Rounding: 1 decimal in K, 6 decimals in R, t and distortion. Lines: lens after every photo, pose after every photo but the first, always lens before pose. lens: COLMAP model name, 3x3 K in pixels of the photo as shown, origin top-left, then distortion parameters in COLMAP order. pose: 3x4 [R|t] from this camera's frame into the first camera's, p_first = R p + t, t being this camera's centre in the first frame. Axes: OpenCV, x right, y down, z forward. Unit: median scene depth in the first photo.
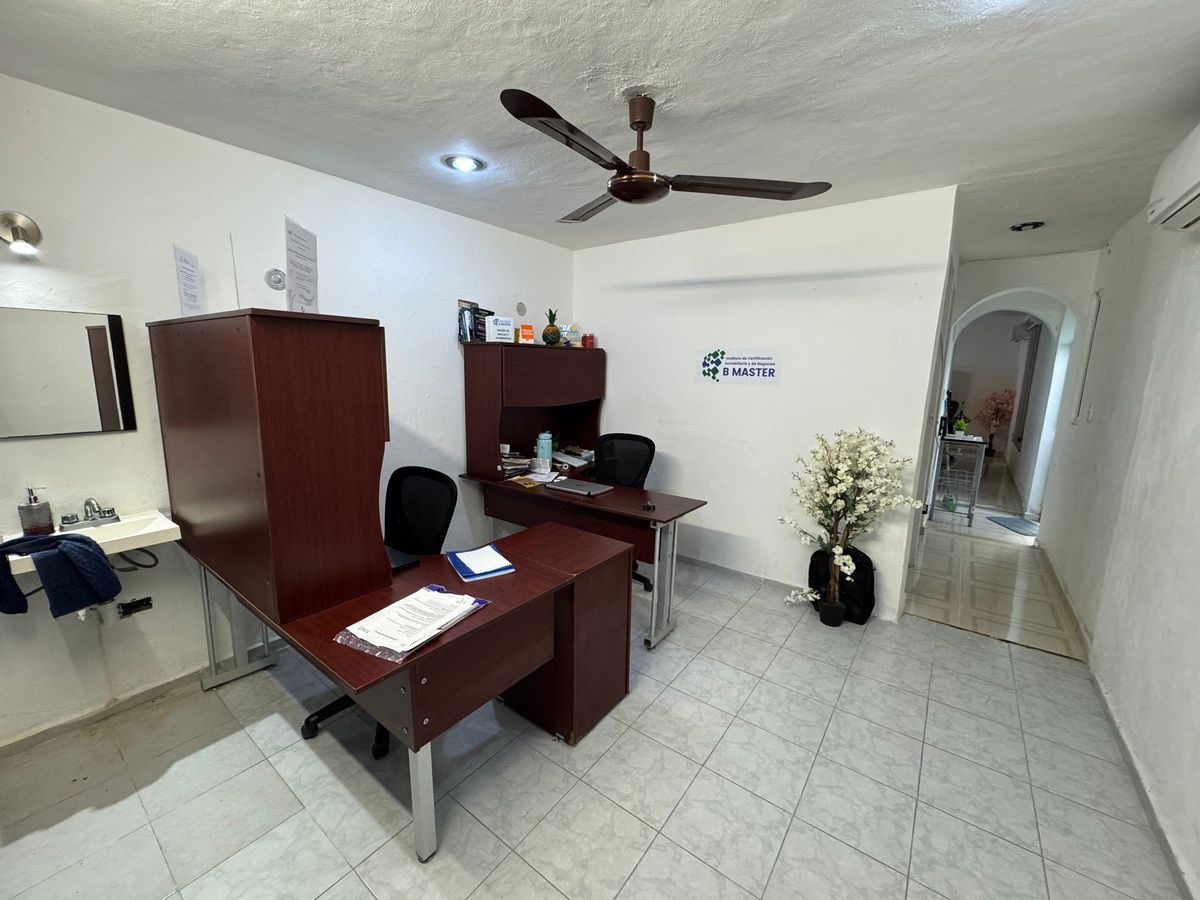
lens RADIAL K [[479.1, 0, 608.2], [0, 479.1, 450.0], [0, 0, 1]] dist [-0.002469, -0.000318]
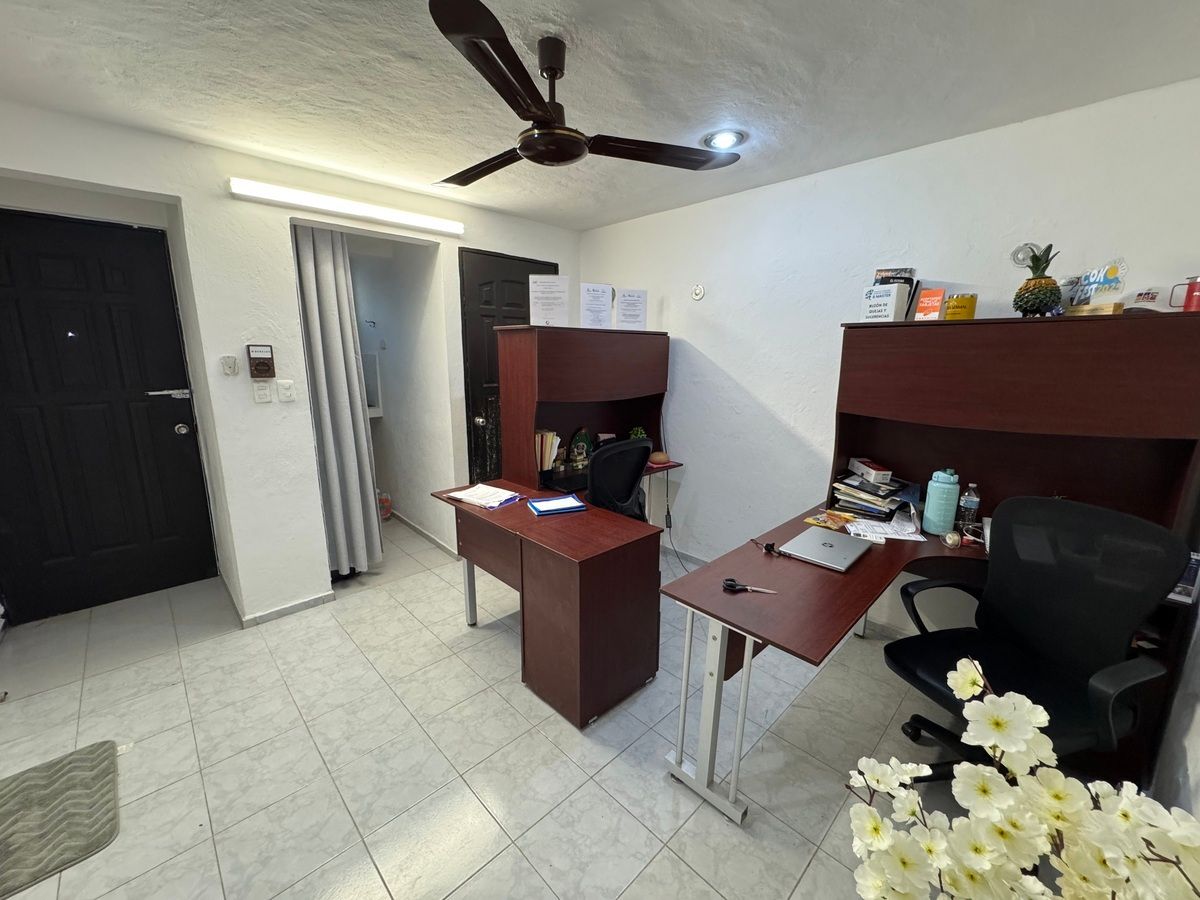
lens RADIAL K [[479.1, 0, 609.2], [0, 479.1, 451.8], [0, 0, 1]] dist [-0.002469, -0.000318]
pose [[-0.156719, 0.190427, -0.969111, 0.837676], [-0.171958, 0.960988, 0.216638, -0.193234], [0.972558, 0.200597, -0.117860, 1.116747]]
